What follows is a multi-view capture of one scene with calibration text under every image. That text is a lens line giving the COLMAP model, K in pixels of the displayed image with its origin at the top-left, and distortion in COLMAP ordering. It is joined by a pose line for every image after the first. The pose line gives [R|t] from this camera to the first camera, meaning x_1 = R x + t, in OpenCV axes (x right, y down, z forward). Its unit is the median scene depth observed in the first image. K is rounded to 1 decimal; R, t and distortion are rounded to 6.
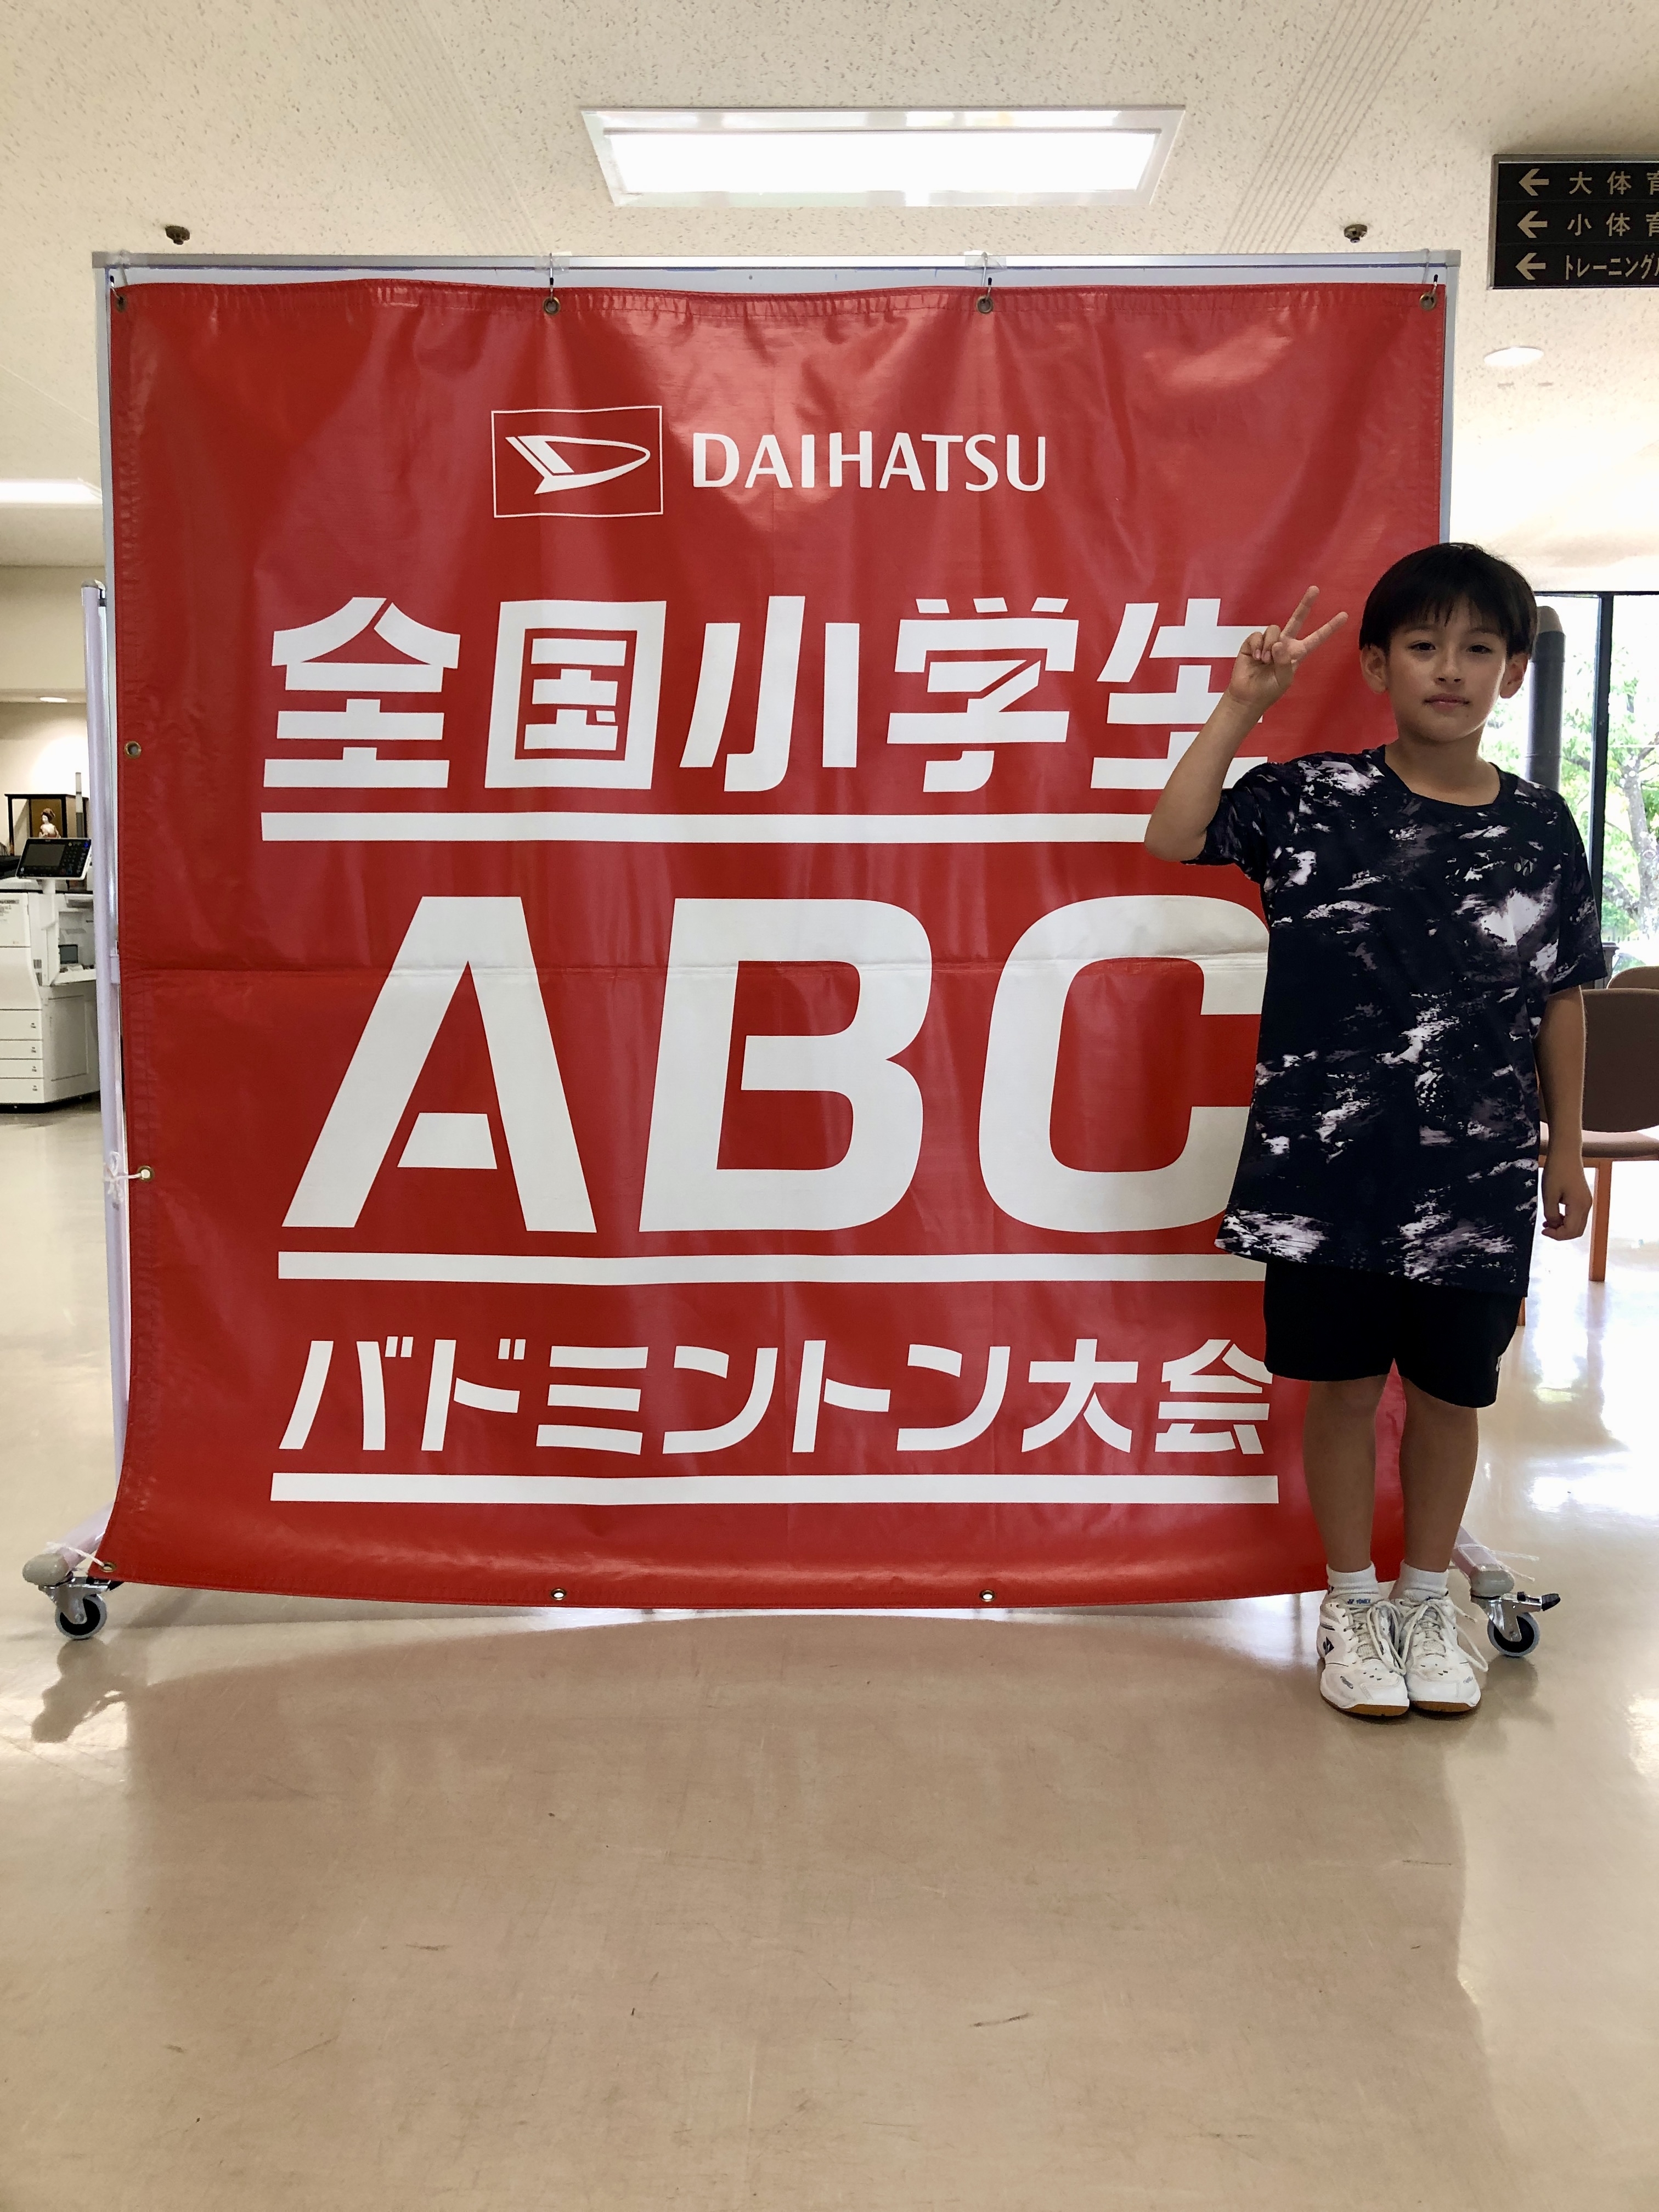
lens RADIAL K [[2025.9, 0, 862.7], [0, 2025.9, 1118.2], [0, 0, 1]] dist [0.001630, 0.006950]
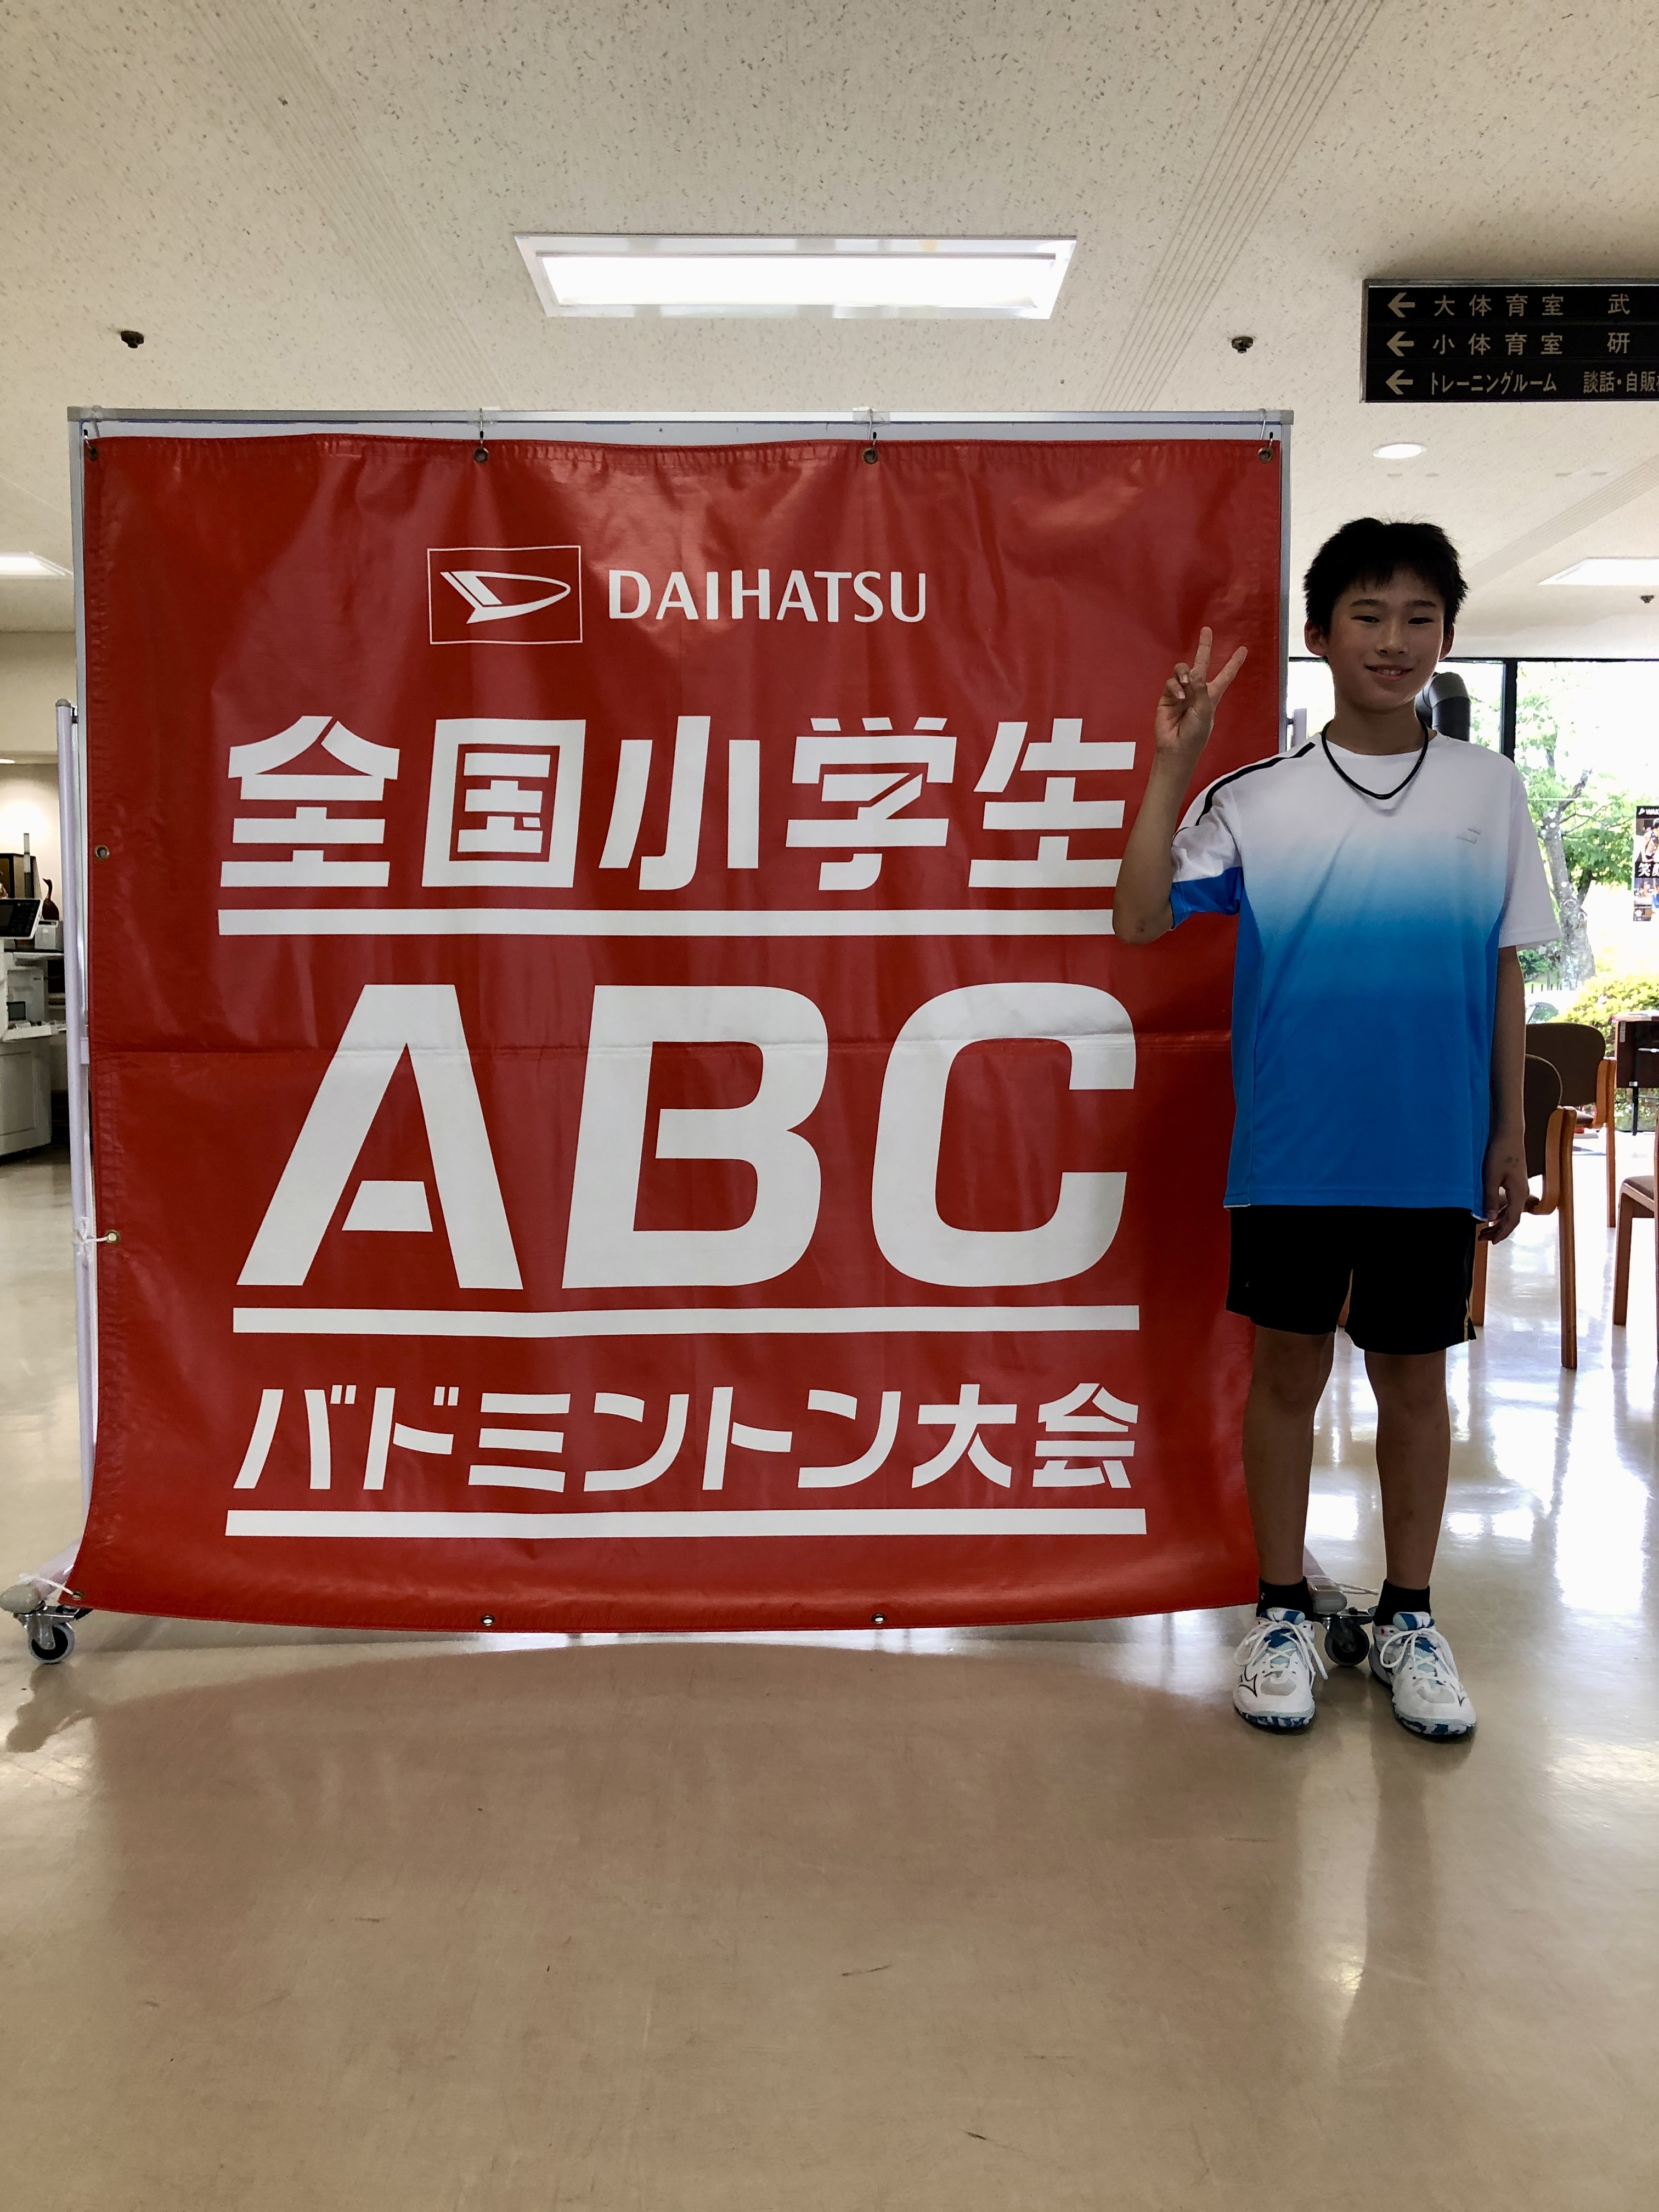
lens RADIAL K [[2025.9, 0, 862.7], [0, 2025.9, 1118.2], [0, 0, 1]] dist [0.001630, 0.006950]
pose [[0.999637, -0.004113, 0.026616, 0.023807], [0.004685, 0.999759, -0.021467, -0.011840], [-0.026521, 0.021584, 0.999415, -0.107437]]
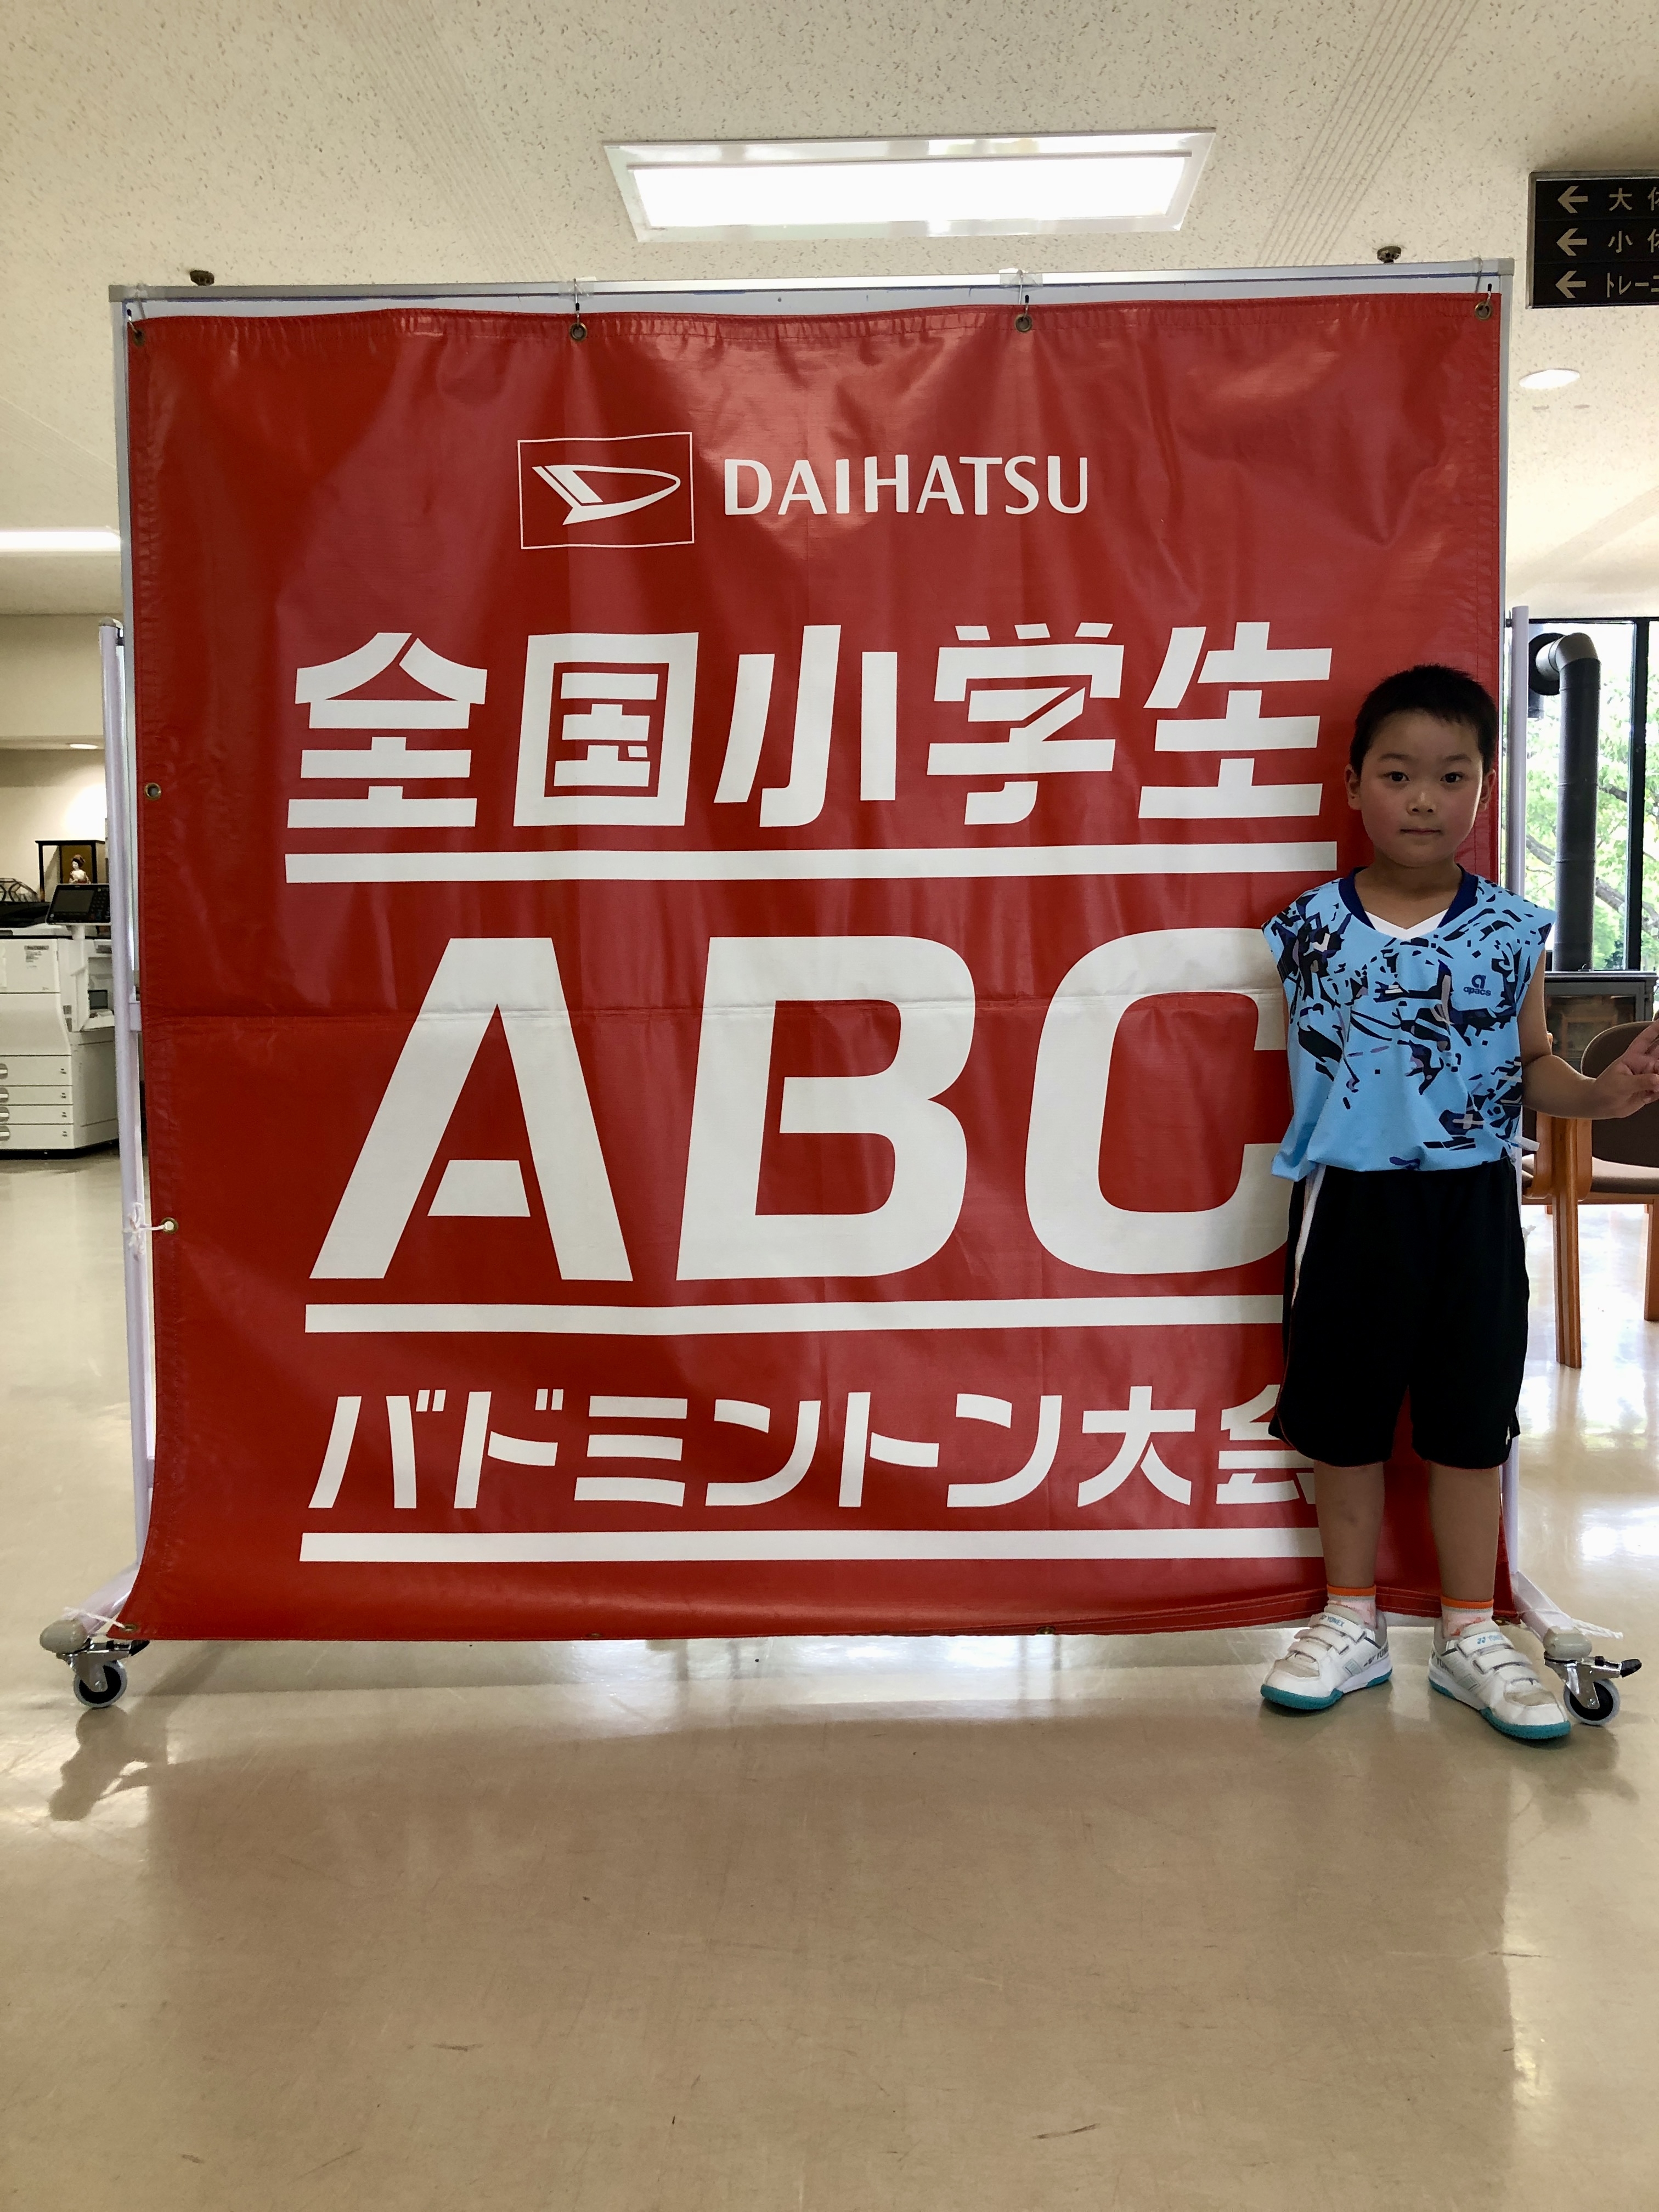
lens RADIAL K [[2021.7, 0, 846.4], [0, 2021.7, 1123.5], [0, 0, 1]] dist [0.006027, -0.004288]
pose [[0.999748, -0.009683, -0.020254, -0.008401], [0.009364, 0.999832, -0.015764, -0.003420], [0.020403, 0.015570, 0.999671, 0.034087]]
